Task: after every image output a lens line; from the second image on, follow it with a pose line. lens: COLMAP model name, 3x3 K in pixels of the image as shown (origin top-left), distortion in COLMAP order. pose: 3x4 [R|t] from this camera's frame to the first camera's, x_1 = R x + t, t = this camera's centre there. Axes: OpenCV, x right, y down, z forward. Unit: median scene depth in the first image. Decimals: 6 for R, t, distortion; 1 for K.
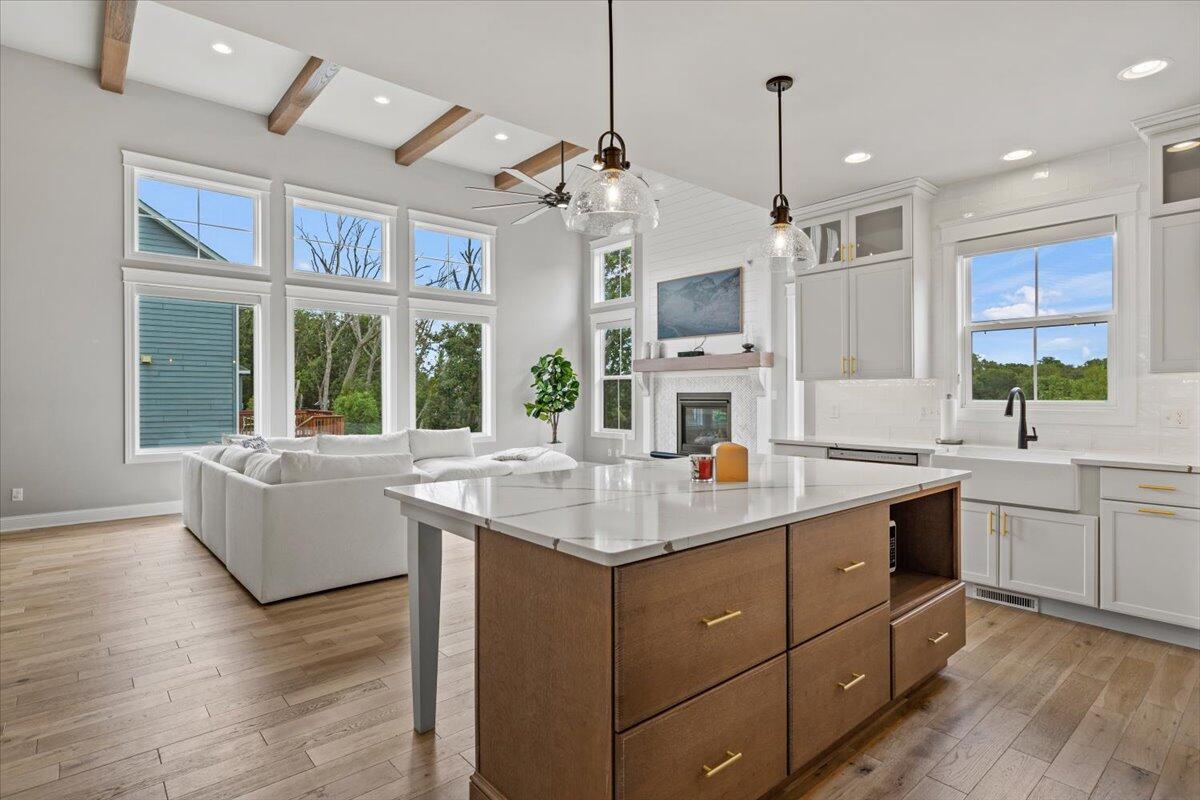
lens RADIAL K [[590.7, 0, 601.2], [0, 590.7, 399.0], [0, 0, 1]] dist [-0.000330, -0.000034]
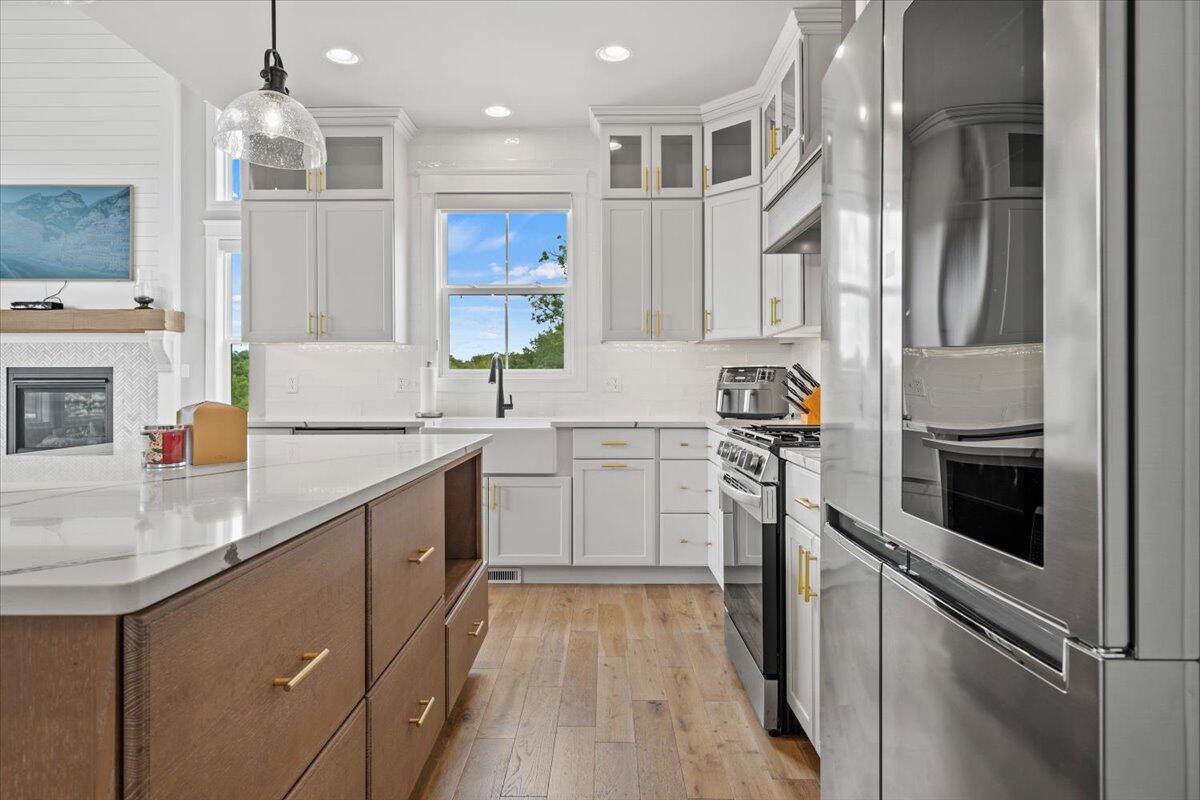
lens RADIAL K [[706.7, 0, 594.6], [0, 706.7, 381.2], [0, 0, 1]] dist [0.003087, 0.001872]
pose [[0.667617, 0.004855, 0.744489, -0.052184], [0.001982, 0.999964, -0.008298, 0.041640], [-0.744502, 0.007015, 0.667584, 0.139875]]
